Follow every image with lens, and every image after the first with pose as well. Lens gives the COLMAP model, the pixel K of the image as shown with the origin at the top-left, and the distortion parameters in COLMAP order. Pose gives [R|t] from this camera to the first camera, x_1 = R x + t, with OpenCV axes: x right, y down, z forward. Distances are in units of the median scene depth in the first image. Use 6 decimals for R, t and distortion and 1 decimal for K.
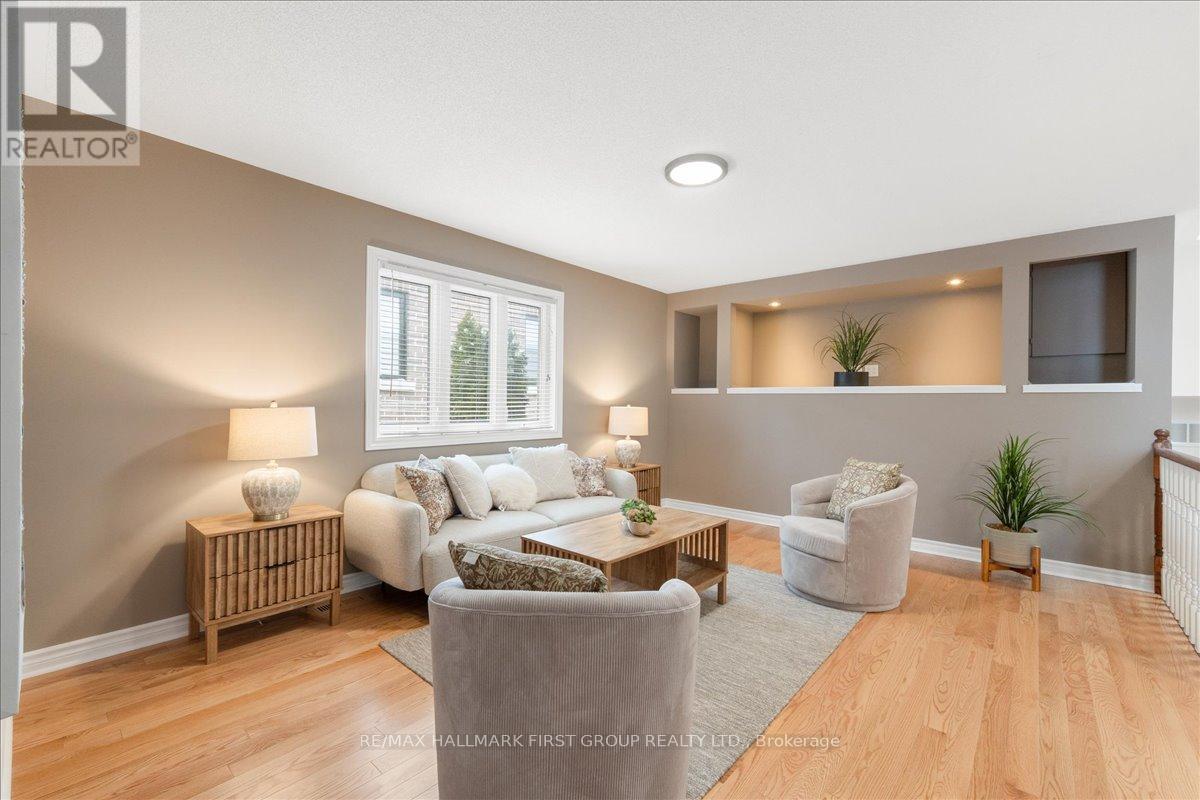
lens RADIAL K [[502.1, 0, 610.3], [0, 502.1, 399.2], [0, 0, 1]] dist [0.003729, 0.000415]
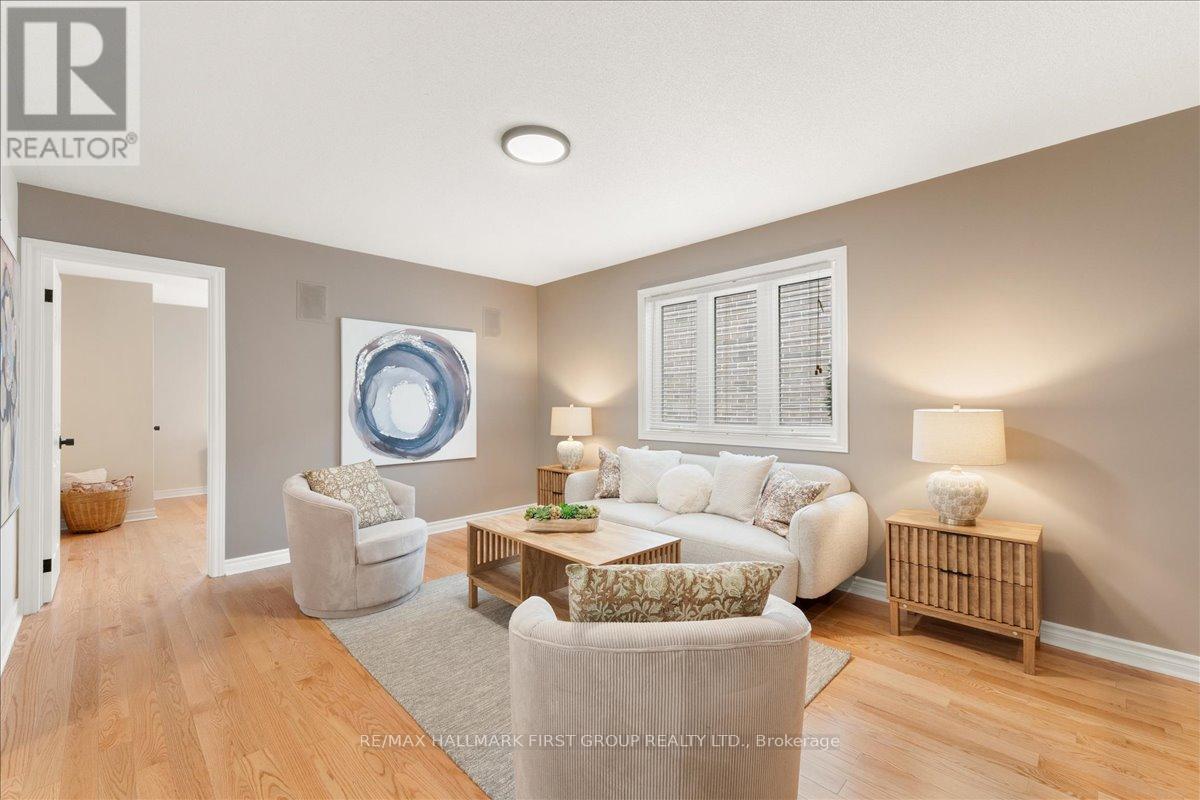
lens RADIAL K [[502.1, 0, 602.4], [0, 502.1, 403.1], [0, 0, 1]] dist [0.003729, 0.000415]
pose [[-0.083602, -0.010092, -0.996448, 0.808196], [0.011076, 0.999878, -0.011056, 0.015291], [0.996438, -0.011961, -0.083480, 0.915605]]
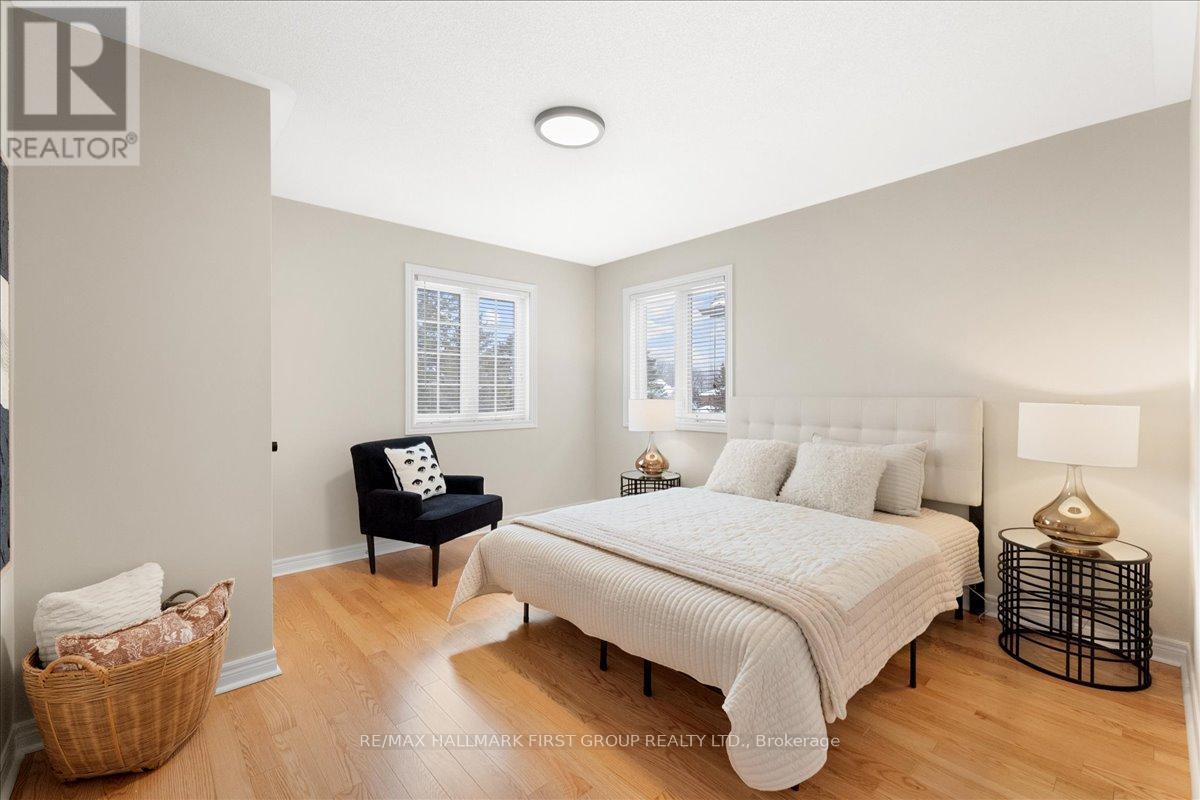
lens RADIAL K [[502.1, 0, 608.3], [0, 502.1, 398.8], [0, 0, 1]] dist [0.003729, 0.000415]
pose [[-0.114173, 0.002592, -0.993458, 0.737907], [0.002714, 0.999994, 0.002297, 0.013754], [0.993457, -0.002434, -0.114179, 0.832029]]
